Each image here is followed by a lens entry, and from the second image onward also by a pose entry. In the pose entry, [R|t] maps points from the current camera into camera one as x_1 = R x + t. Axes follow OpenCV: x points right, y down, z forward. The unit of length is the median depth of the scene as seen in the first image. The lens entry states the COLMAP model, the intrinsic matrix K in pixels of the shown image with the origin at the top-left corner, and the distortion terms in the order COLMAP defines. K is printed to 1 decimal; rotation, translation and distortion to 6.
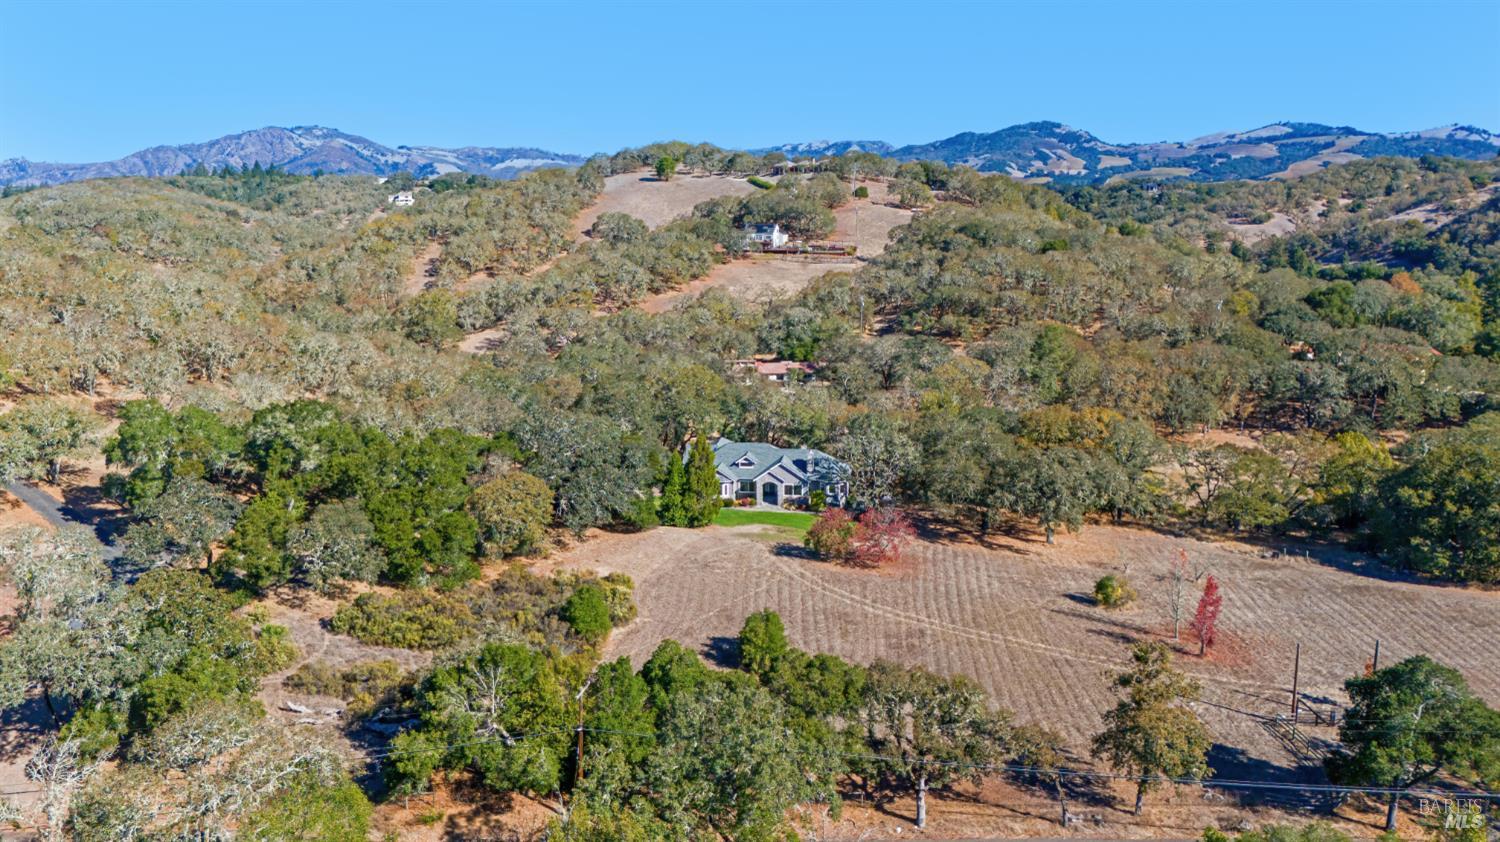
lens RADIAL K [[1053.4, 0, 749.7], [0, 1053.4, 420.2], [0, 0, 1]] dist [0.005315, -0.000580]
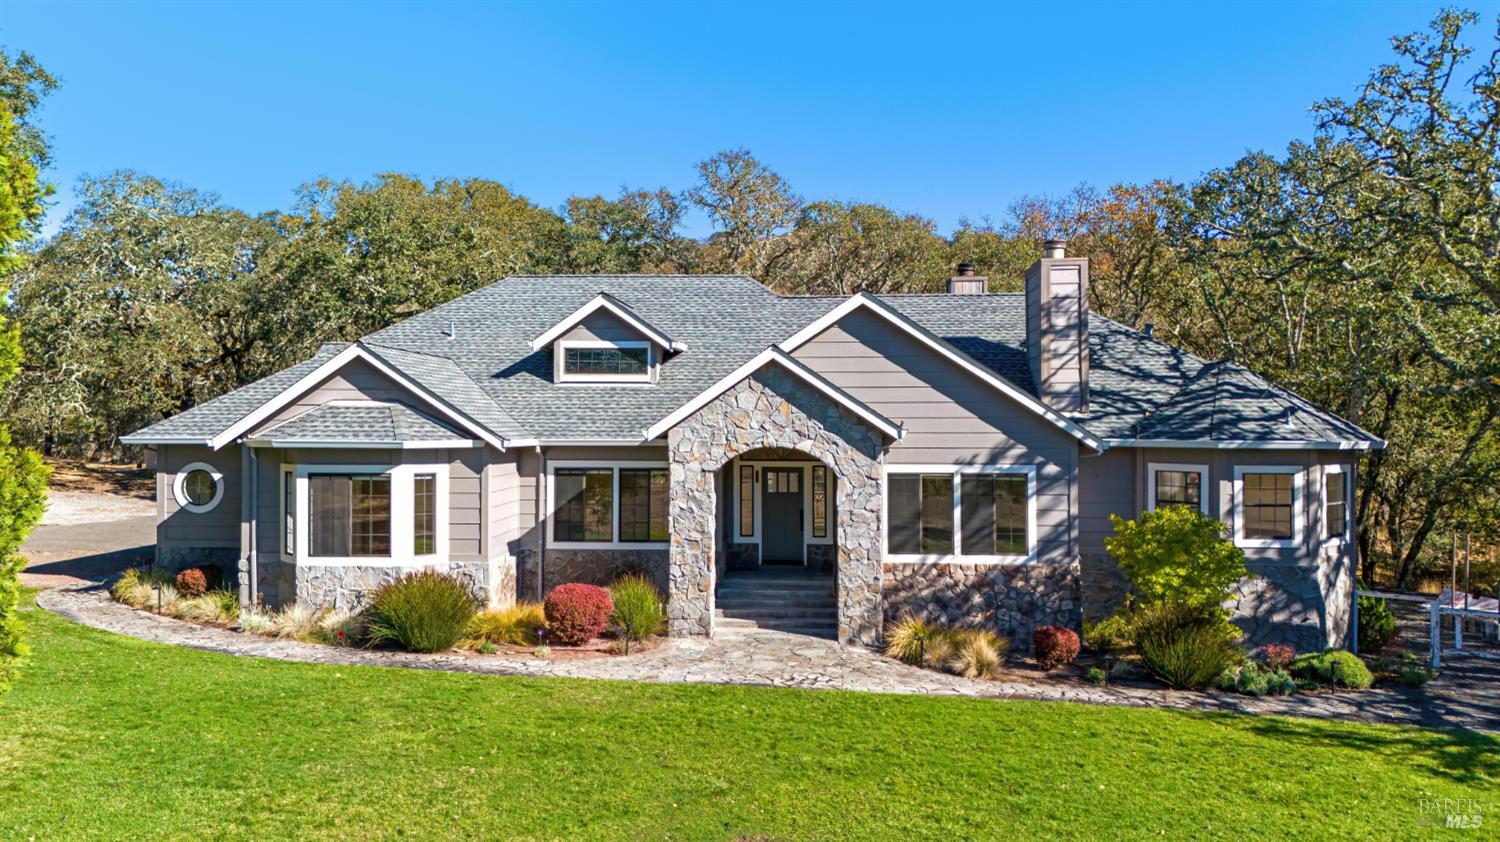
lens RADIAL K [[1053.4, 0, 752.2], [0, 1053.4, 422.8], [0, 0, 1]] dist [0.005315, -0.000580]
pose [[0.999255, 0.007845, 0.037776, 0.011827], [-0.001607, 0.986721, -0.162415, 0.075948], [-0.038549, 0.162234, 0.985999, 0.874024]]
